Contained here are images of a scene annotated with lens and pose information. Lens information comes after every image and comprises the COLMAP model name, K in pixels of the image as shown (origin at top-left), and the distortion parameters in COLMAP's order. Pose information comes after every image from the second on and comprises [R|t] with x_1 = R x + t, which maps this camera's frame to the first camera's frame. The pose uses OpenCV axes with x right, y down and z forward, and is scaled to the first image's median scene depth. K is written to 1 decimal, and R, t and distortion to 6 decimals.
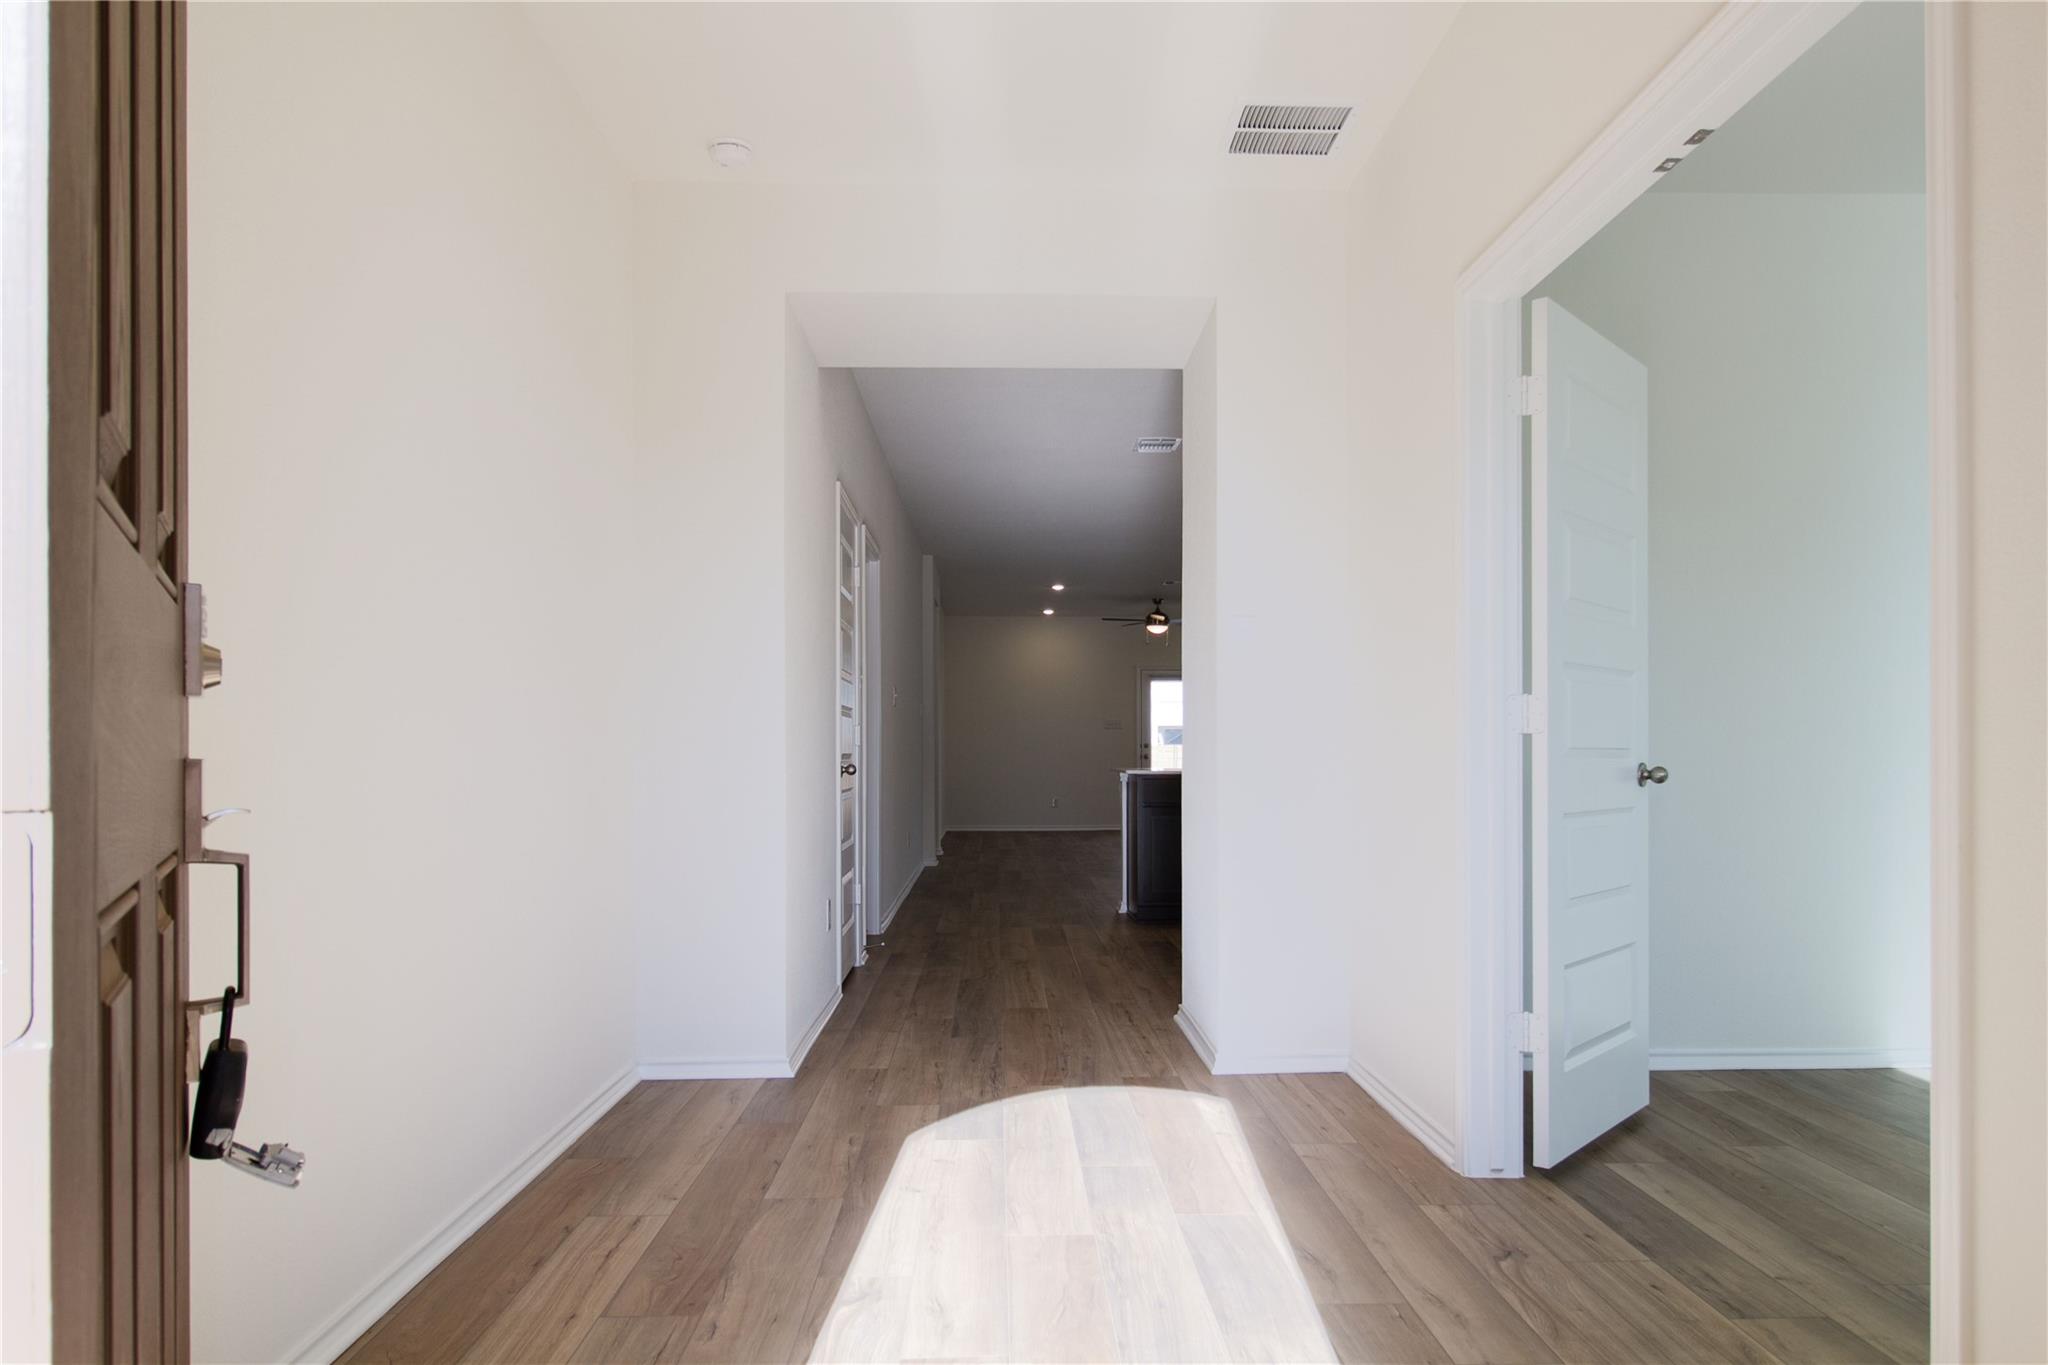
lens RADIAL K [[1315.4, 0, 1033.8], [0, 1315.4, 738.1], [0, 0, 1]] dist [0.004947, -0.002689]
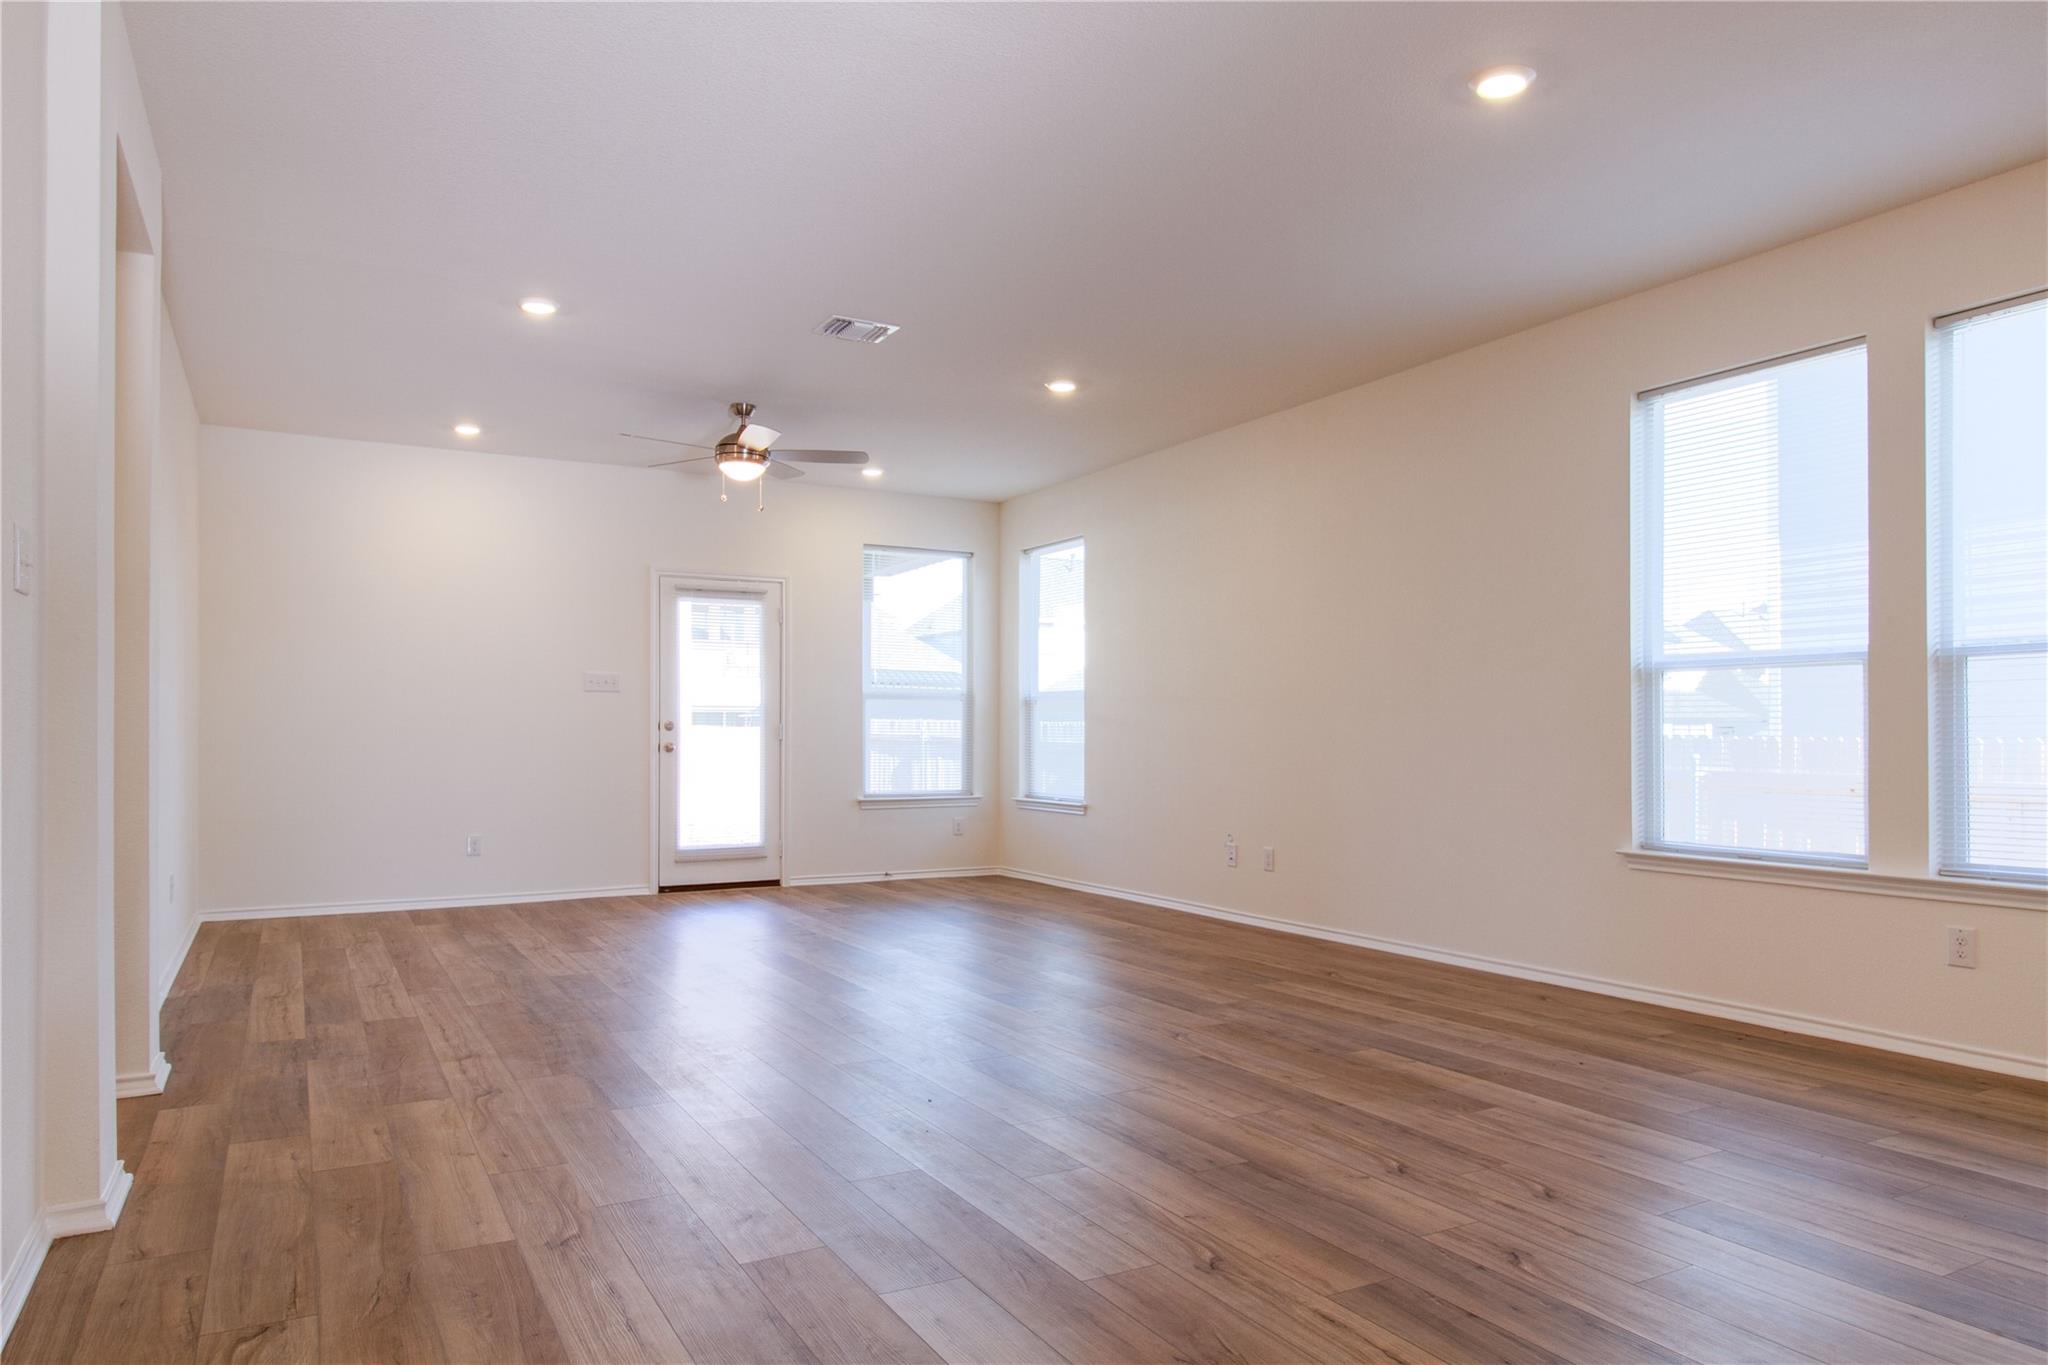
lens RADIAL K [[1315.4, 0, 1033.8], [0, 1315.4, 738.1], [0, 0, 1]] dist [0.004947, -0.002689]
pose [[0.883155, 0.003490, 0.469068, -0.028008], [-0.006107, 0.999973, 0.004059, 0.006925], [-0.469042, -0.006449, 0.883152, 0.492198]]
